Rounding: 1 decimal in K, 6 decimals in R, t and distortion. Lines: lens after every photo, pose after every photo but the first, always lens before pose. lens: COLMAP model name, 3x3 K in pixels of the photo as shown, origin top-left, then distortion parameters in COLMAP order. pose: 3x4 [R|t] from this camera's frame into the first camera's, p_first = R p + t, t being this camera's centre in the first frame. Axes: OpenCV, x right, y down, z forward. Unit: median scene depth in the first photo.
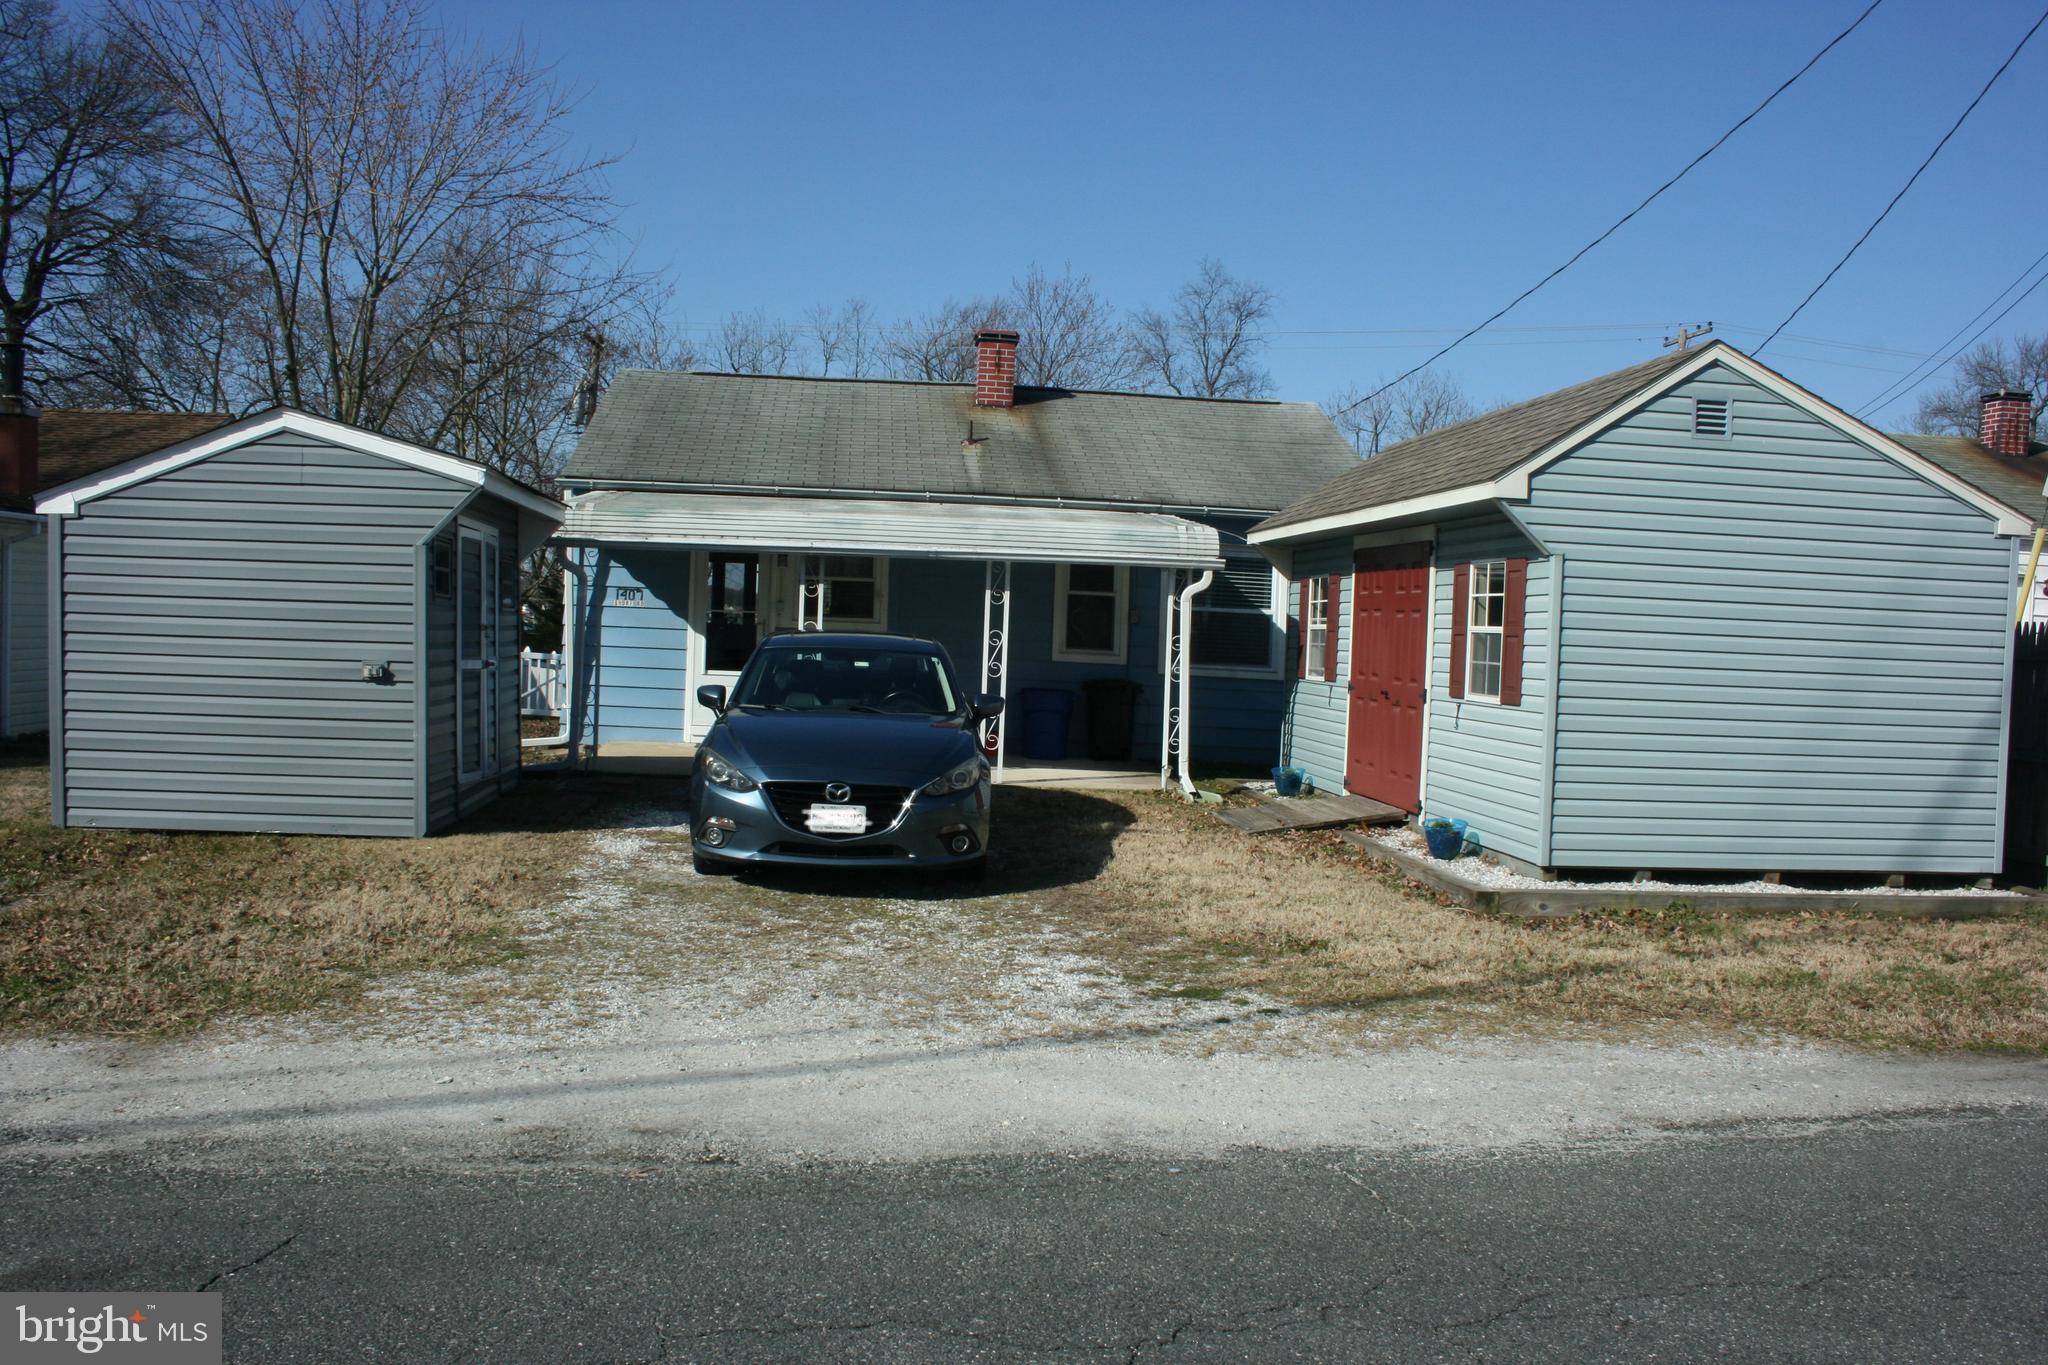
lens RADIAL K [[1712.3, 0, 1024.0], [0, 1712.3, 682.5], [0, 0, 1]] dist [-0.156895, 0.131363]
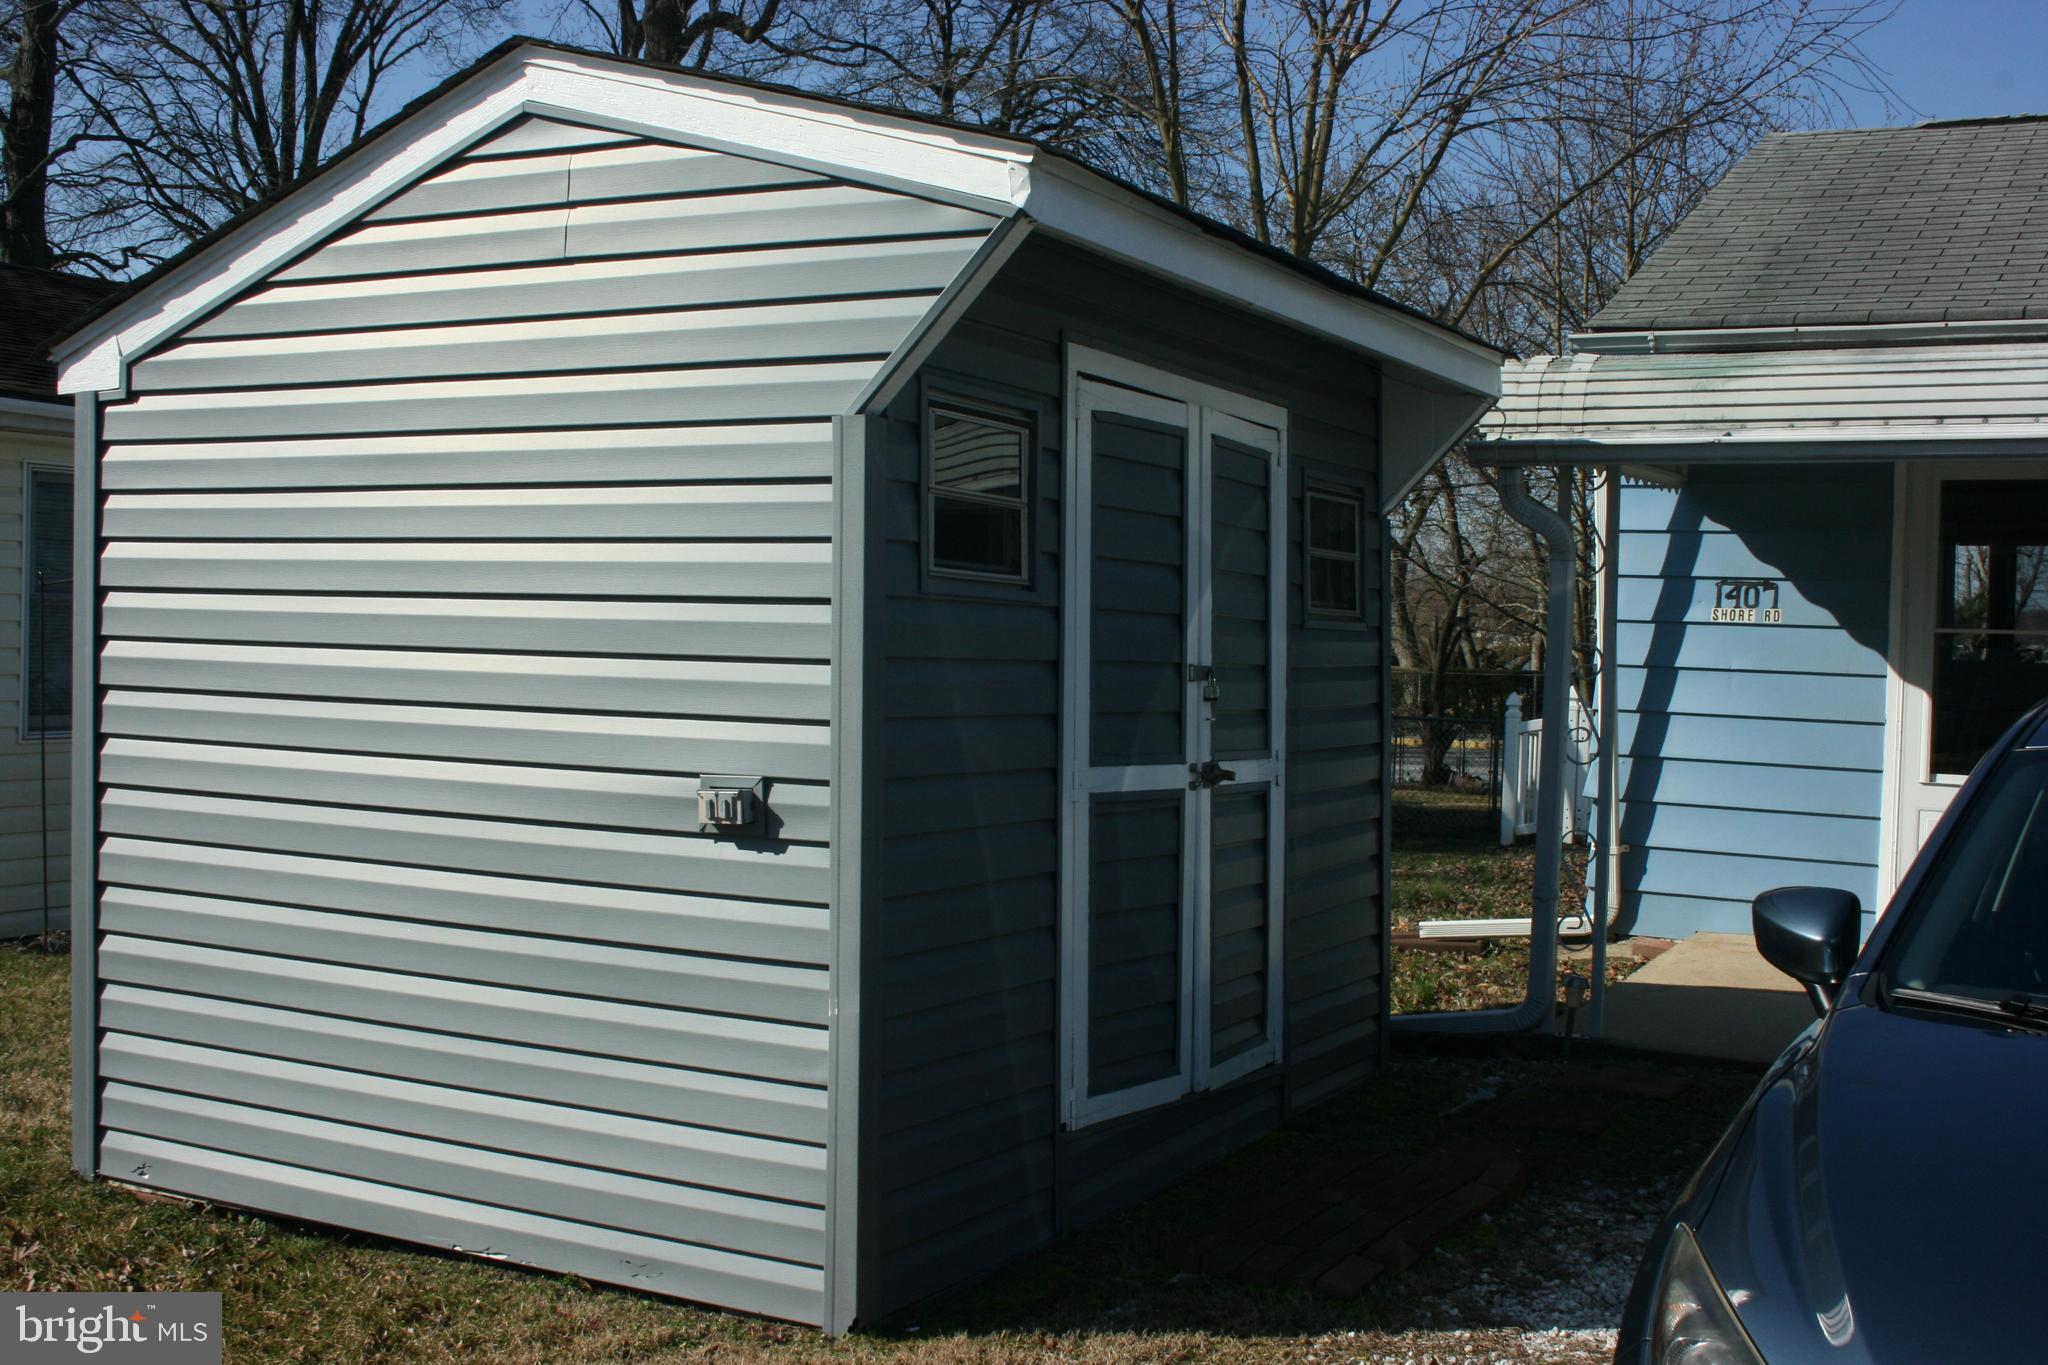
lens RADIAL K [[2291.6, 0, 1024.0], [0, 2291.6, 682.5], [0, 0, 1]] dist [-0.052979, 0.005059]
pose [[0.822212, -0.002919, -0.569173, -0.084154], [-0.013155, 0.999622, -0.024129, -0.020714], [0.569029, 0.027326, 0.821863, 0.656111]]
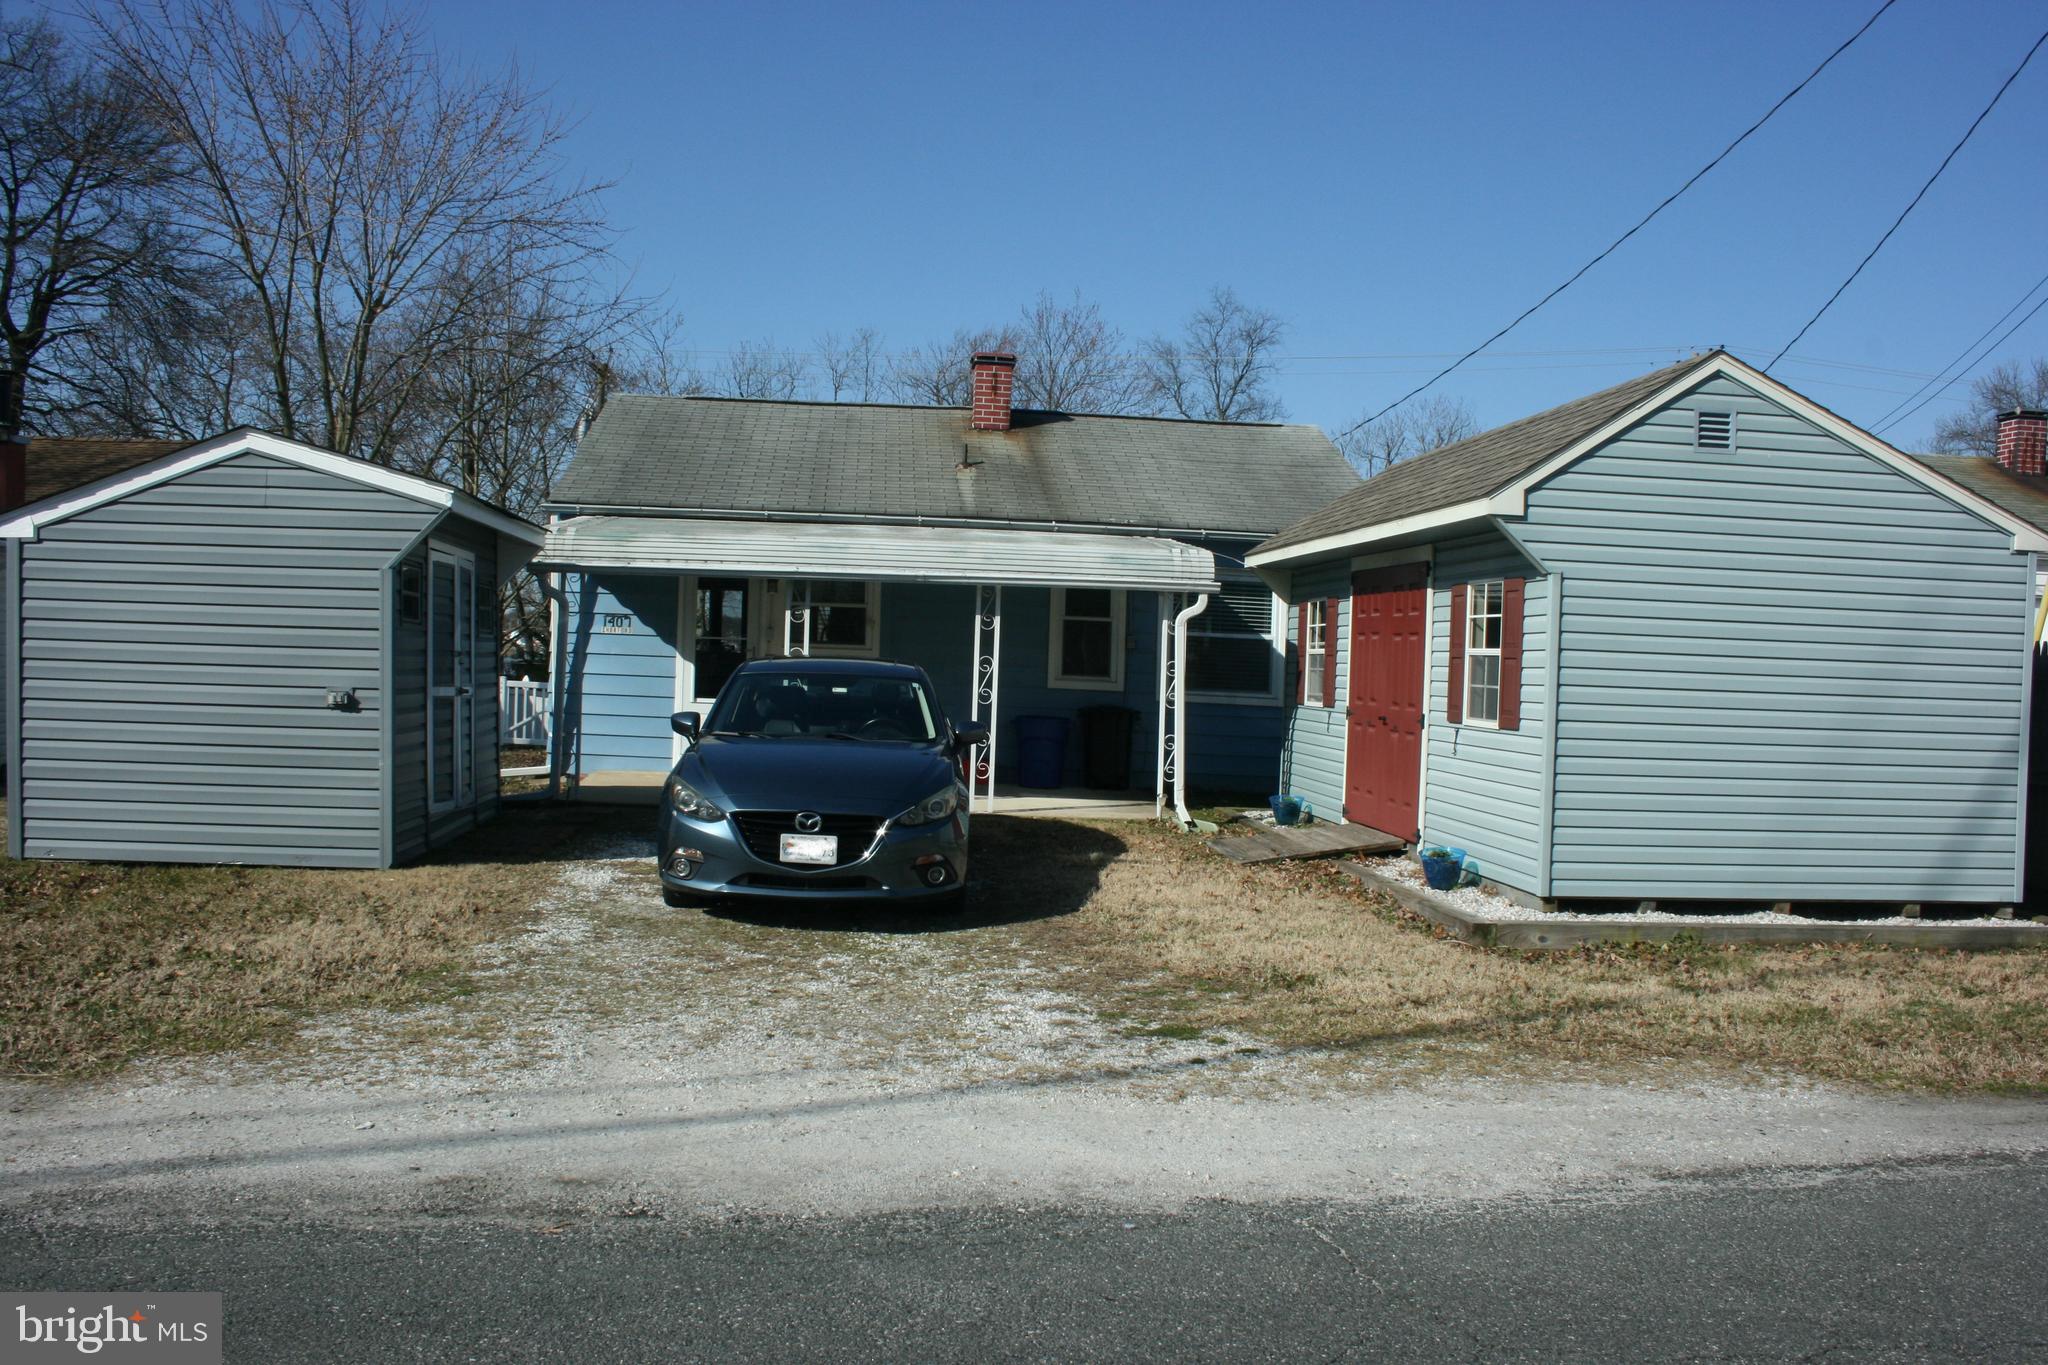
lens RADIAL K [[1712.3, 0, 1024.0], [0, 1712.3, 682.5], [0, 0, 1]] dist [-0.156895, 0.131363]
pose [[0.999948, -0.003216, -0.009666, 0.019762], [0.003046, 0.999843, -0.017463, 0.002330], [0.009720, 0.017432, 0.999801, 0.030917]]
